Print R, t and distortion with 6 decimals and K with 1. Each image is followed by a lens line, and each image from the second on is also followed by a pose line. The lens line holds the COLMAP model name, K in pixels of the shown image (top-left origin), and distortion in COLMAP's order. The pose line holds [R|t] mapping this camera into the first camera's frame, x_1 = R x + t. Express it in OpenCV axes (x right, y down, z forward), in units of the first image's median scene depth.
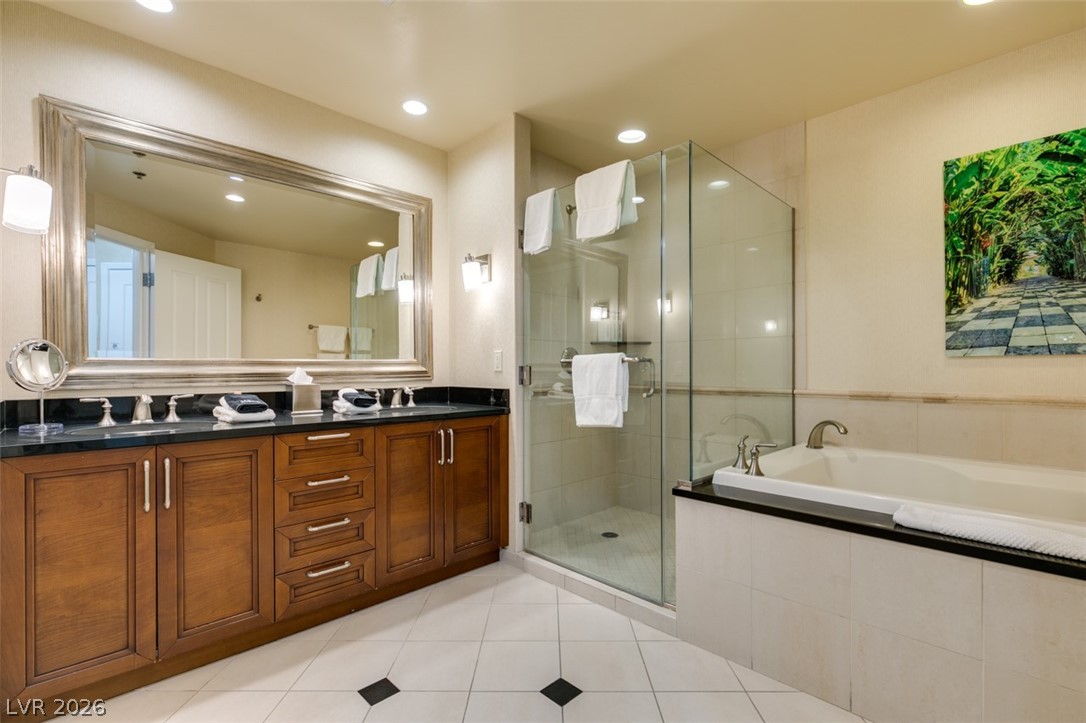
lens RADIAL K [[487.3, 0, 546.9], [0, 487.3, 366.8], [0, 0, 1]] dist [0.001283, -0.000980]
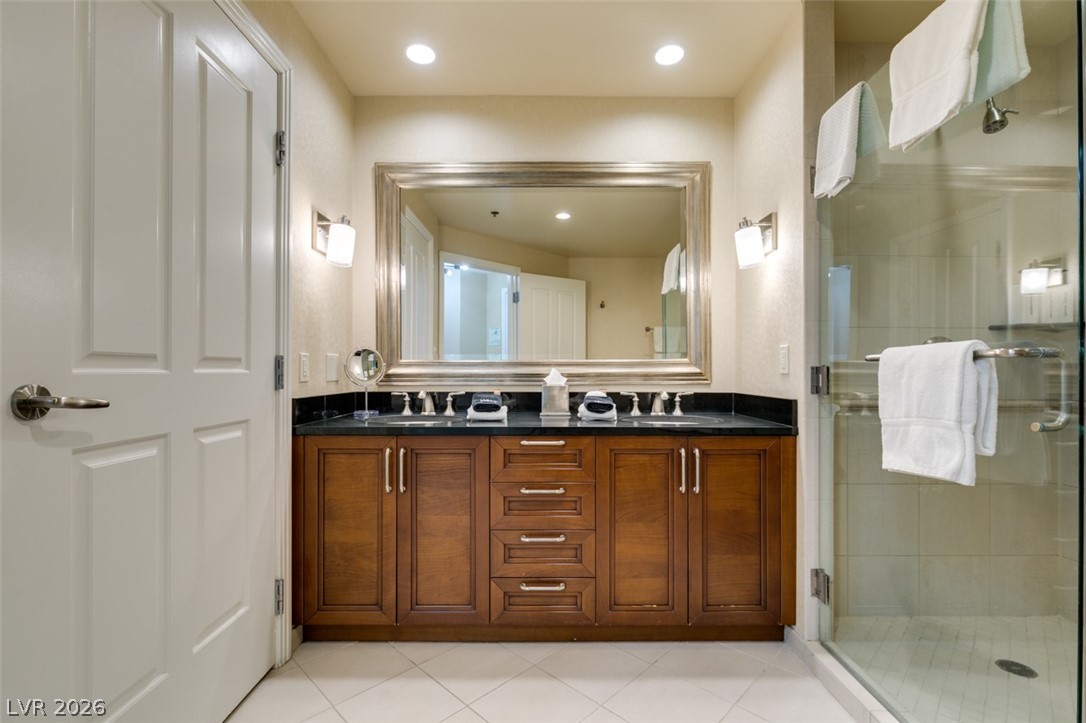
lens RADIAL K [[487.3, 0, 540.9], [0, 487.3, 367.4], [0, 0, 1]] dist [0.001283, -0.000980]
pose [[0.716748, -0.000508, -0.697333, 0.162336], [-0.000763, 0.999999, -0.001513, 0.001129], [0.697332, 0.001617, 0.716746, 0.277242]]
